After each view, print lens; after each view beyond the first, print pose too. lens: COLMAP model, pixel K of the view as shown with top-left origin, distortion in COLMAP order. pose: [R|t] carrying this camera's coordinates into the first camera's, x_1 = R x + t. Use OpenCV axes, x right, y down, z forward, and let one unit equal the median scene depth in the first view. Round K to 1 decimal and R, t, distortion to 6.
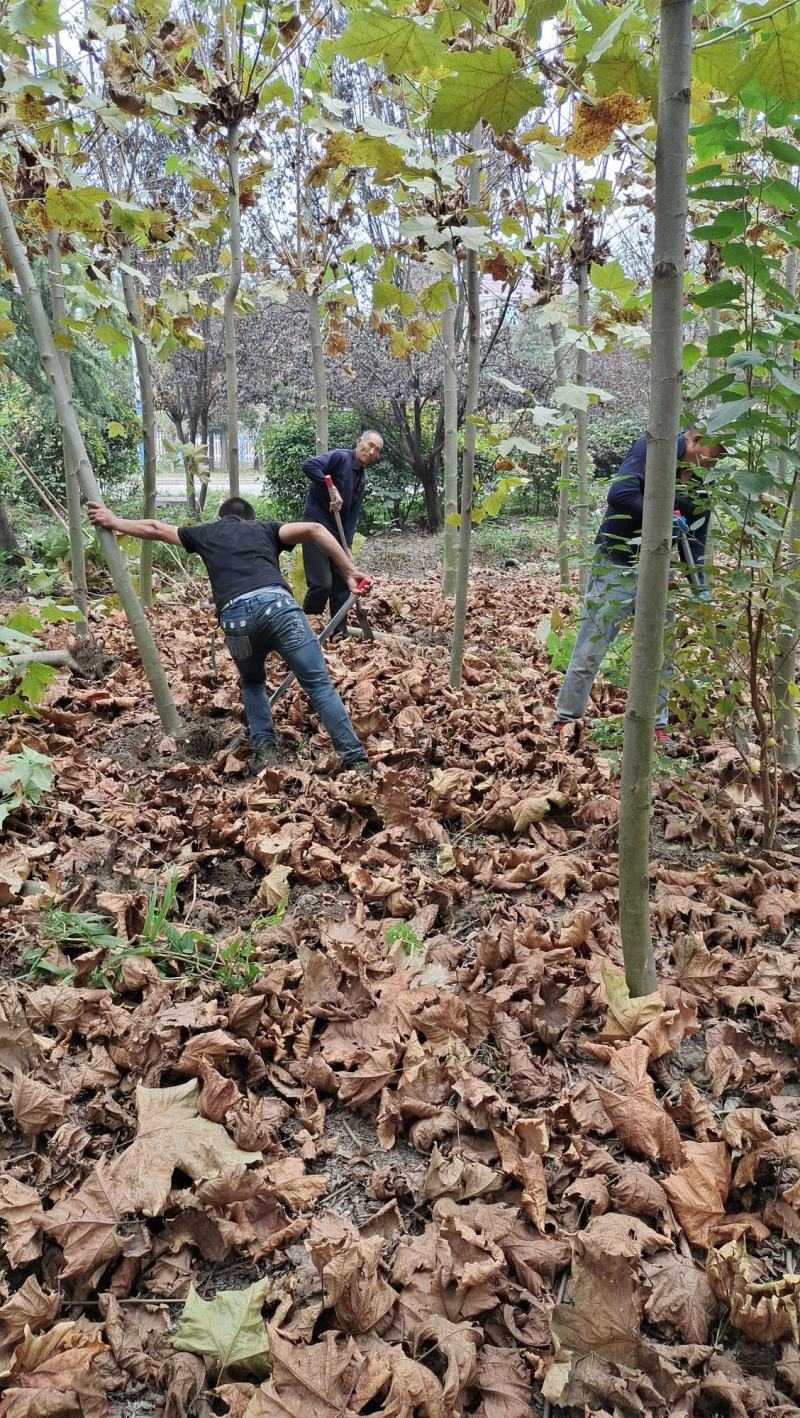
lens RADIAL K [[1042.1, 0, 400.0], [0, 1042.1, 709.0], [0, 0, 1]] dist [0.076184, -0.109166]
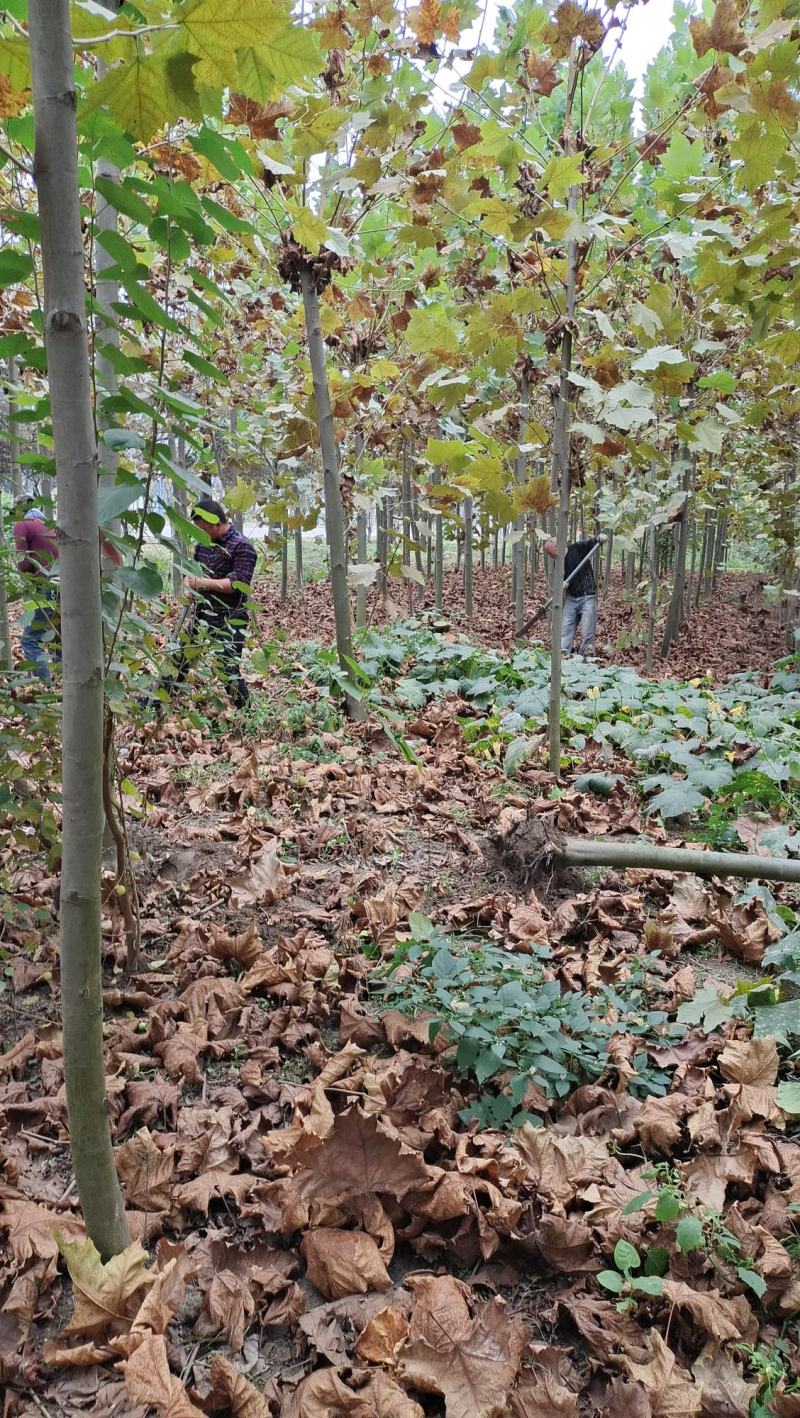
lens RADIAL K [[1042.1, 0, 400.0], [0, 1042.1, 709.0], [0, 0, 1]] dist [0.076184, -0.109166]
pose [[0.718891, -0.096332, 0.688415, -0.094384], [0.116707, 0.993019, 0.017083, -0.093095], [-0.685255, 0.068063, 0.725116, 0.226983]]
